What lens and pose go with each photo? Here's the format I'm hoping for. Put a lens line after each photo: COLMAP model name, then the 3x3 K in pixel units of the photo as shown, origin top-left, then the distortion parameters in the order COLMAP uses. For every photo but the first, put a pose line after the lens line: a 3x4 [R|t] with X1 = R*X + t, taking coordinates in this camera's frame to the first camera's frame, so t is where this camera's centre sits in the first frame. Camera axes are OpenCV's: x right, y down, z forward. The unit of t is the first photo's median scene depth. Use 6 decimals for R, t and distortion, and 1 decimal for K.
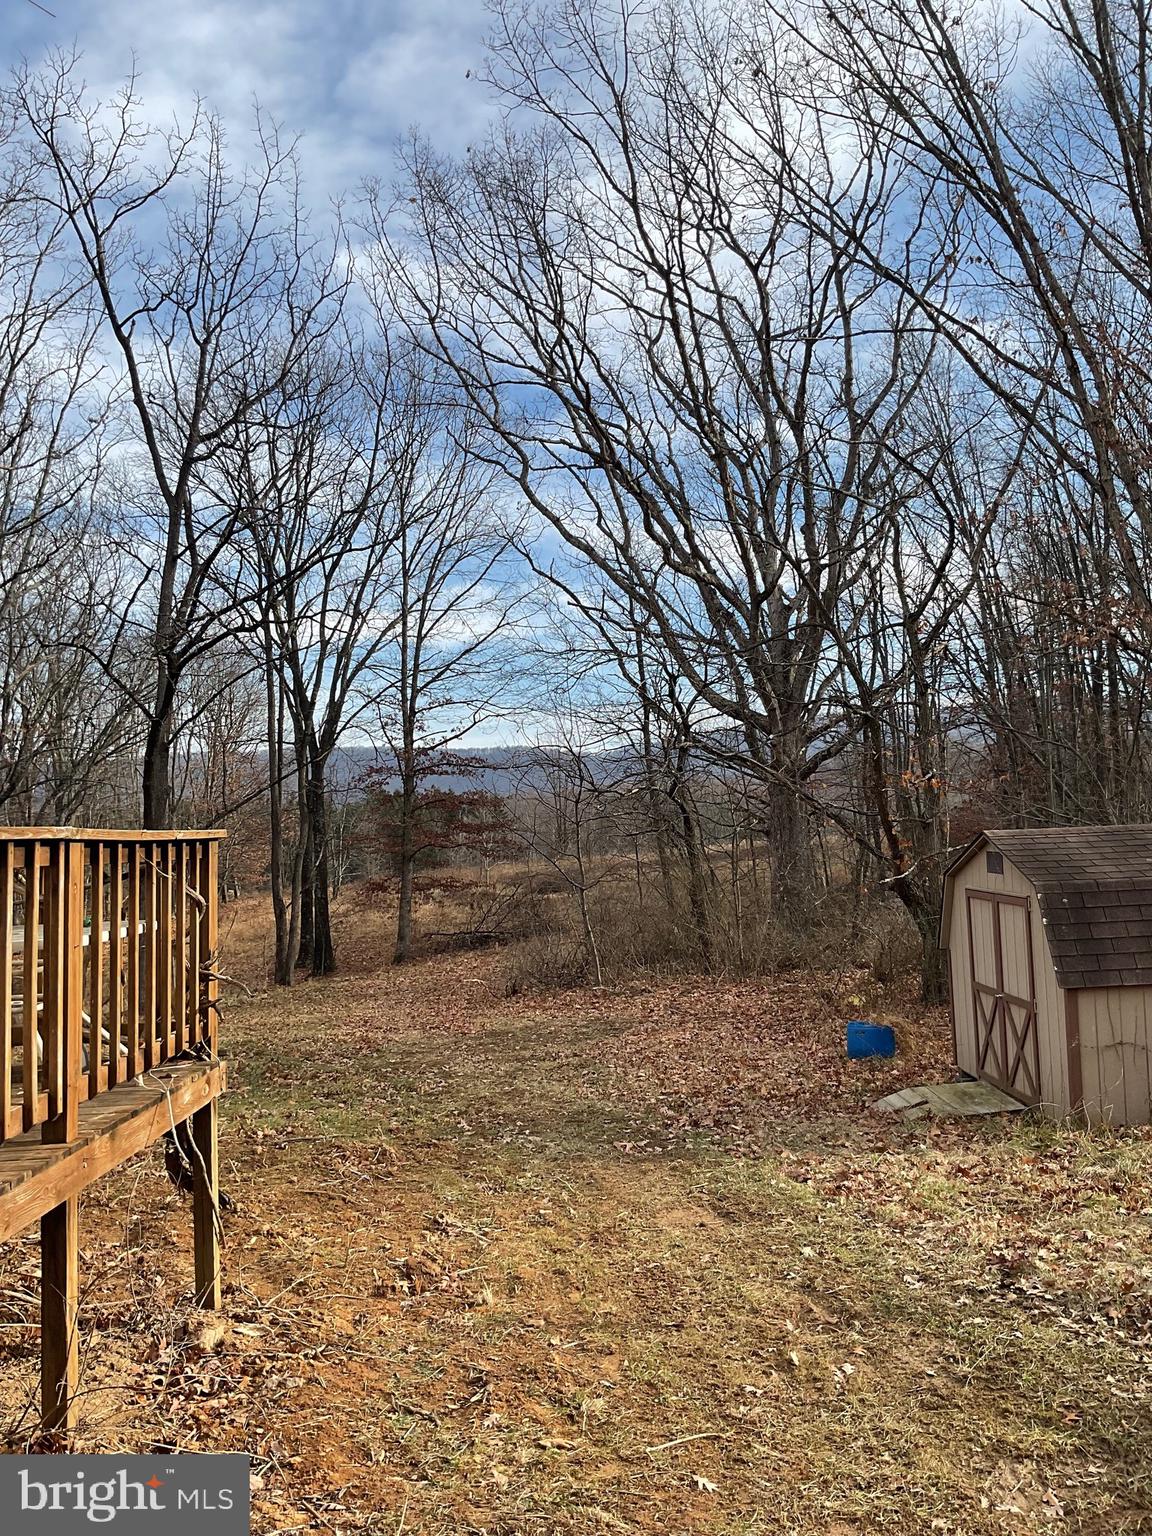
lens RADIAL K [[1263.9, 0, 578.8], [0, 1263.9, 731.4], [0, 0, 1]] dist [-0.000577, -0.007784]
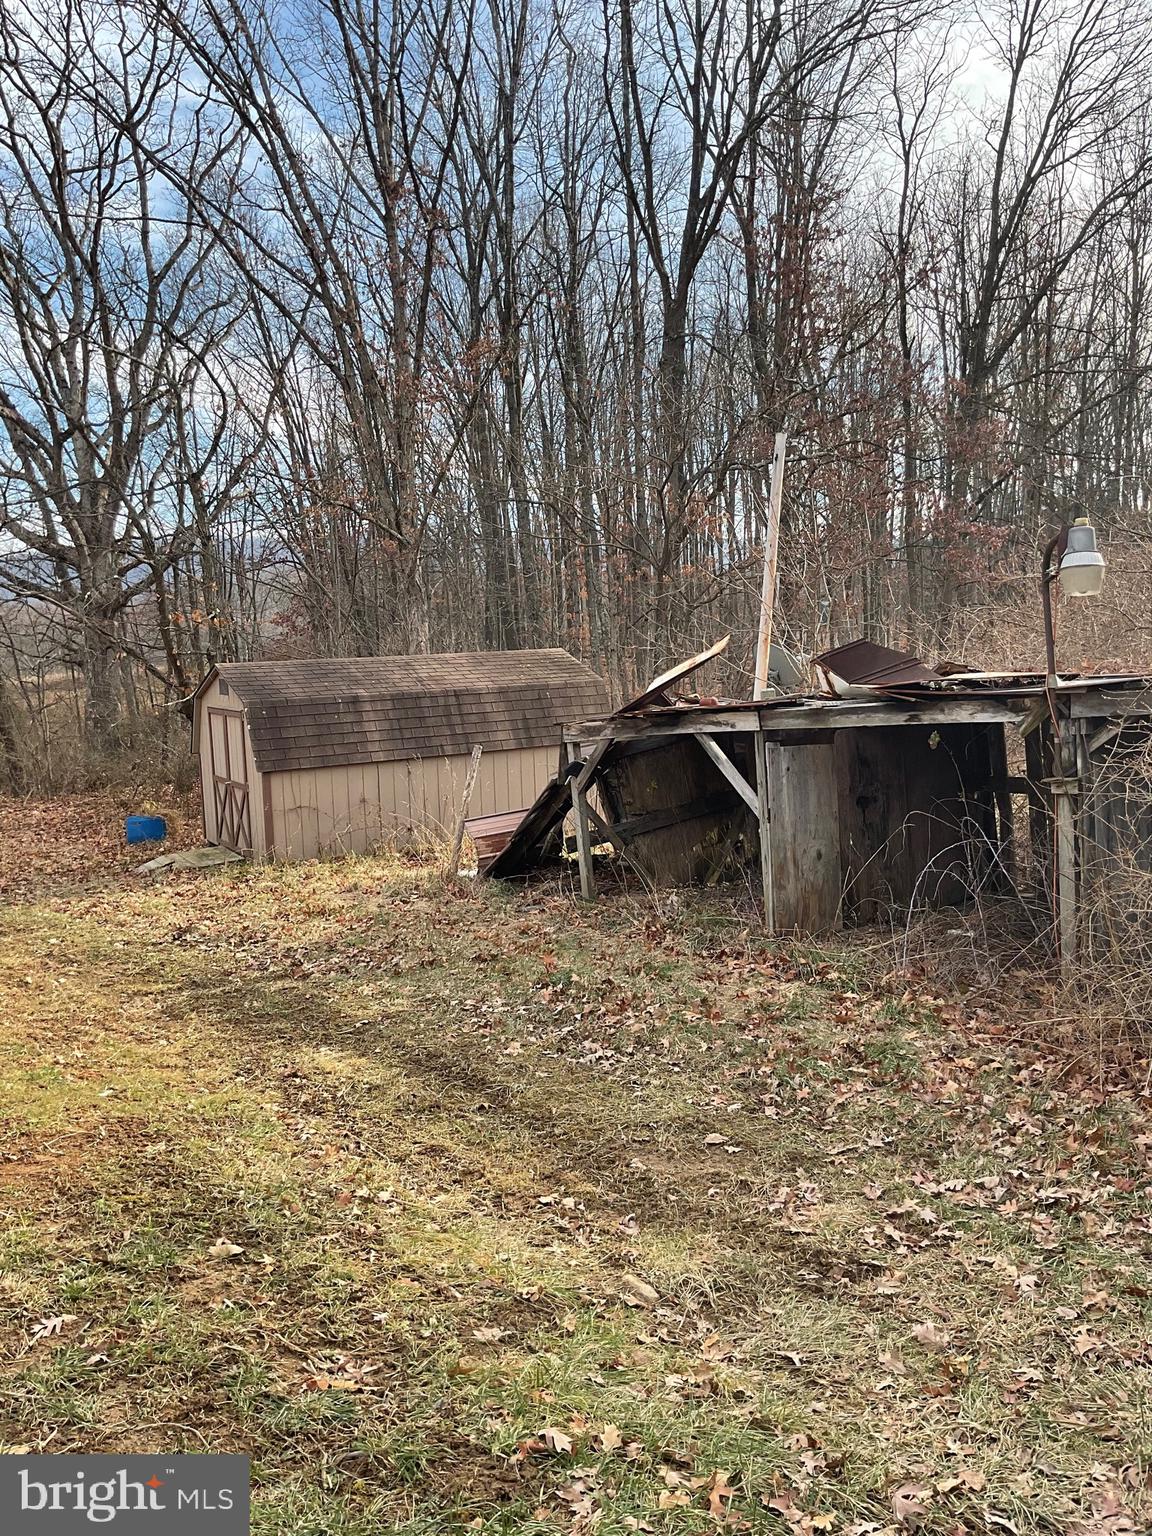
lens RADIAL K [[1263.9, 0, 578.8], [0, 1263.9, 731.4], [0, 0, 1]] dist [-0.000577, -0.007784]
pose [[0.873792, -0.045095, 0.484204, 0.001041], [-0.022413, 0.990899, 0.132731, -0.021003], [-0.485783, -0.126832, 0.864829, -0.203402]]
